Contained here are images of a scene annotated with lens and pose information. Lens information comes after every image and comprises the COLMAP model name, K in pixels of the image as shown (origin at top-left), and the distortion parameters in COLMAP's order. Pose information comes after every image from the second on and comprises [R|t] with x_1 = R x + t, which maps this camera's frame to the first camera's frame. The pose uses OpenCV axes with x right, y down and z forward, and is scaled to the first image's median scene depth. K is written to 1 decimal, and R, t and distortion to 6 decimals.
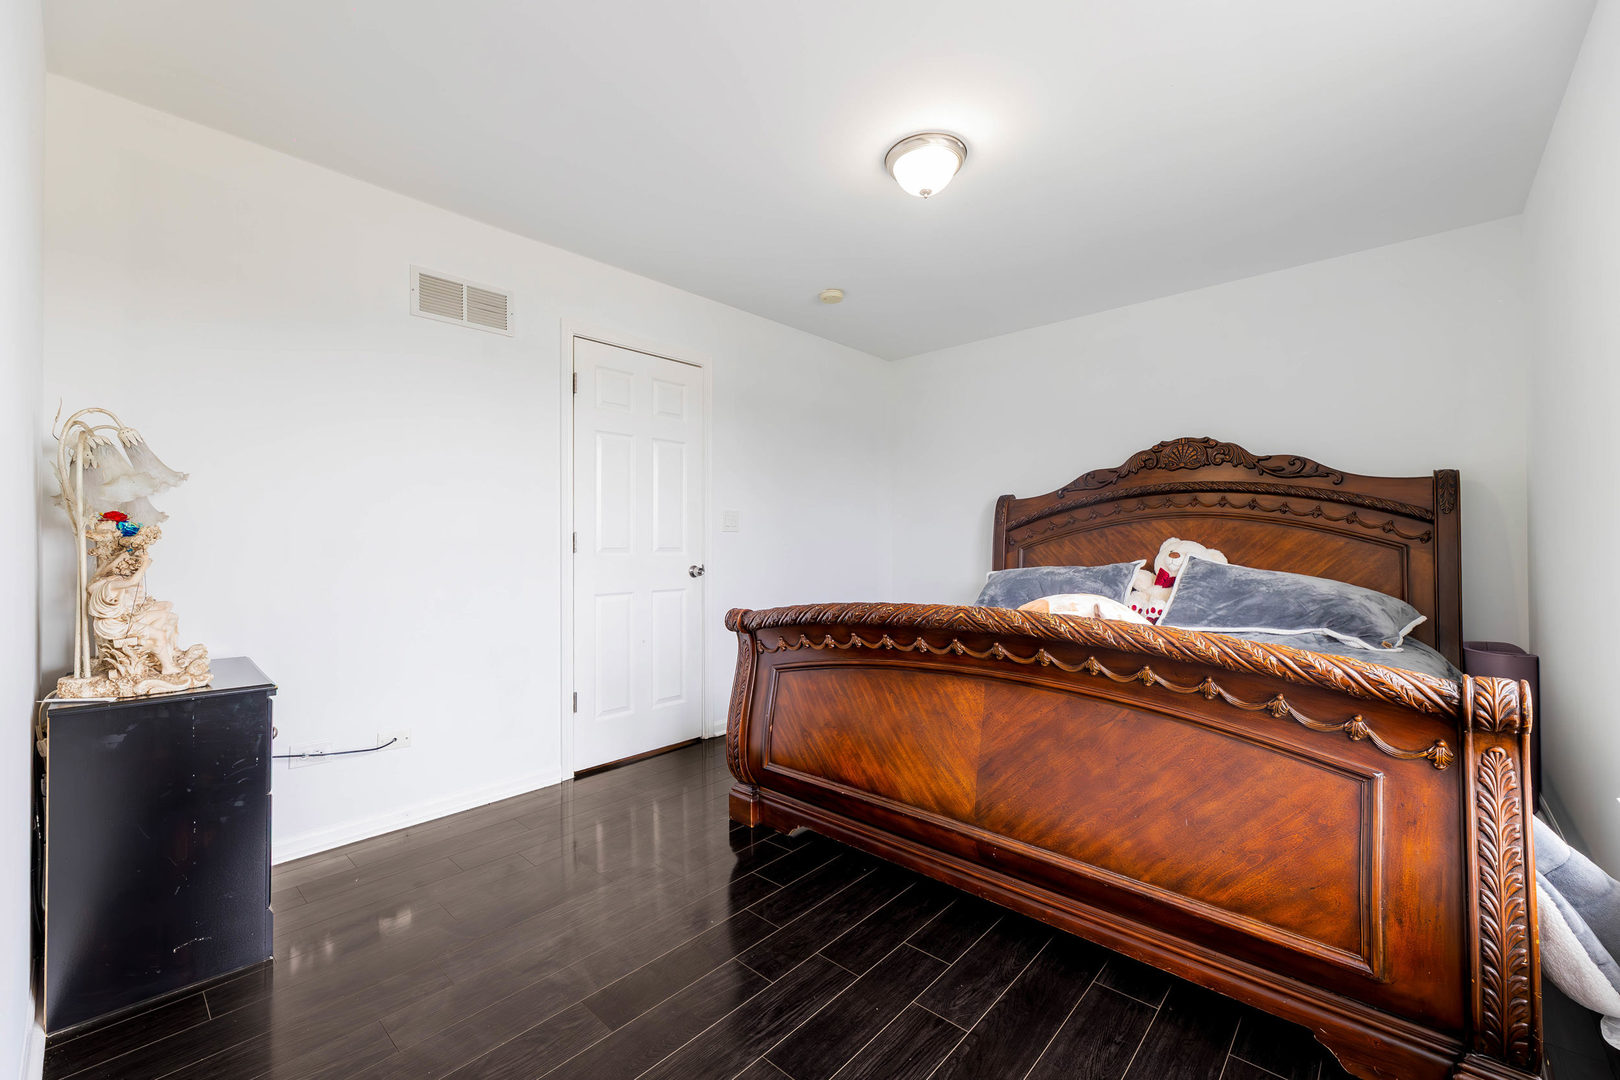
lens RADIAL K [[655.6, 0, 810.5], [0, 655.6, 539.8], [0, 0, 1]] dist [-0.001095, -0.000054]
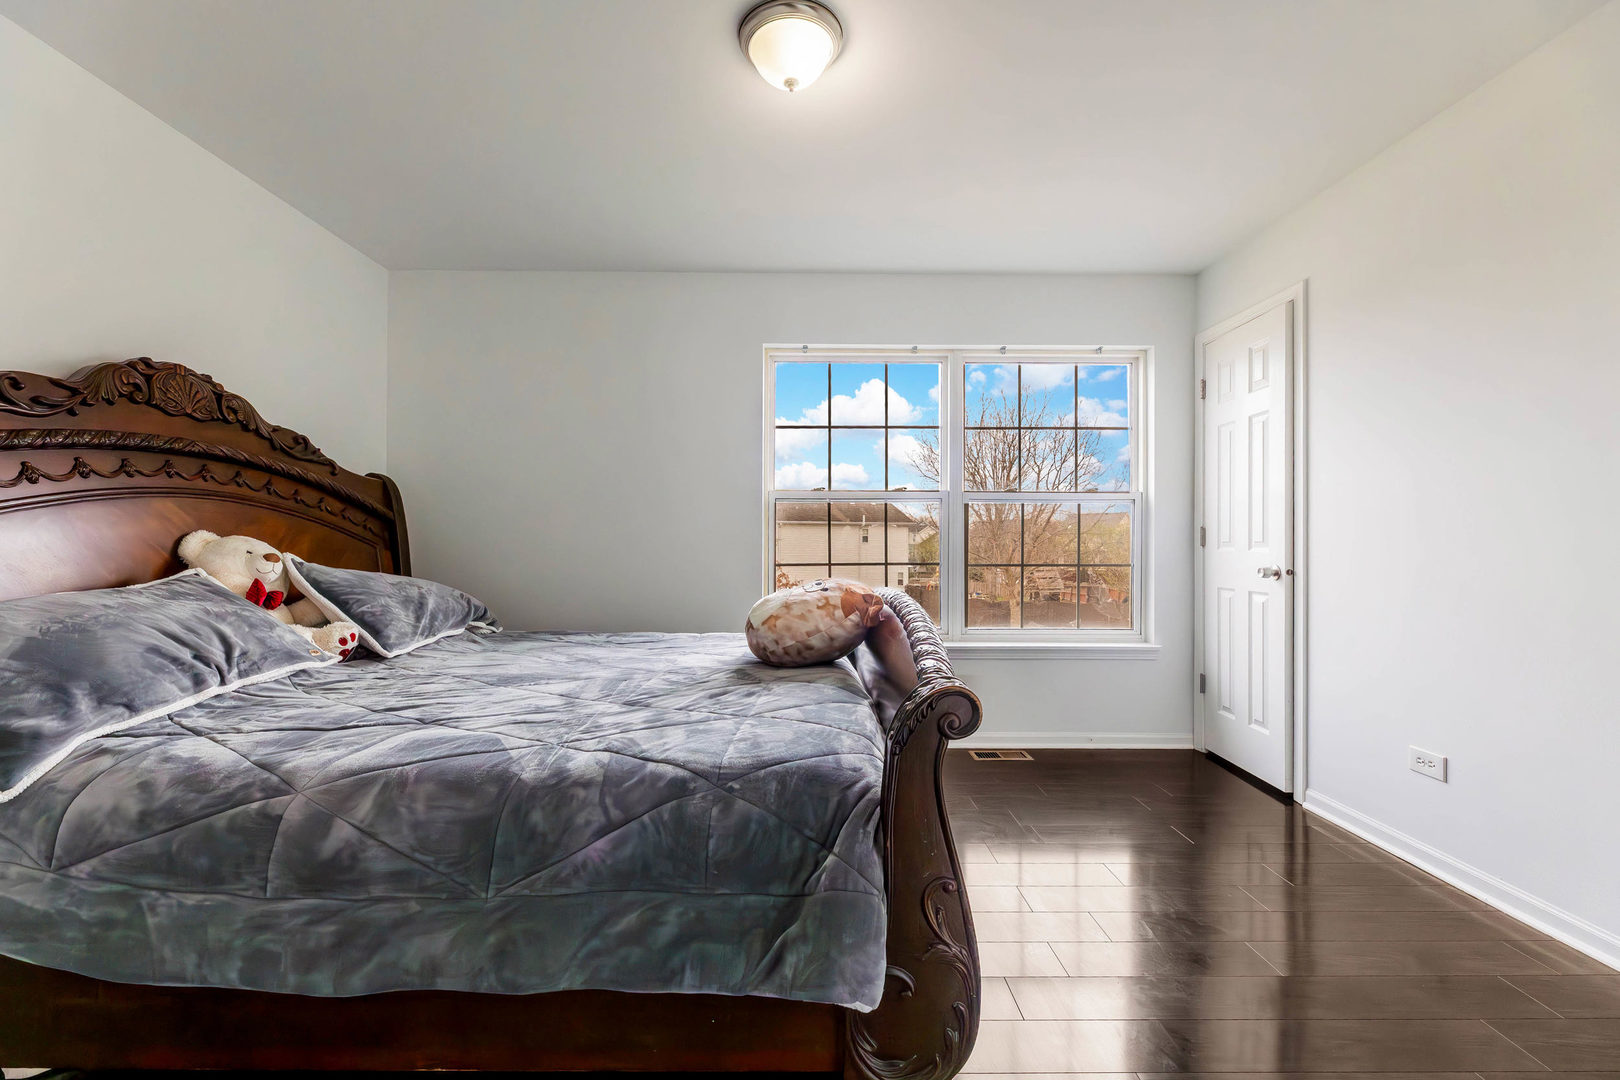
lens RADIAL K [[655.6, 0, 810.3], [0, 655.6, 541.5], [0, 0, 1]] dist [-0.001095, -0.000054]
pose [[-0.673461, 0.000521, 0.739223, -0.276605], [-0.006838, 0.999953, -0.006934, 0.005724], [-0.739191, -0.009725, -0.673425, 1.056926]]
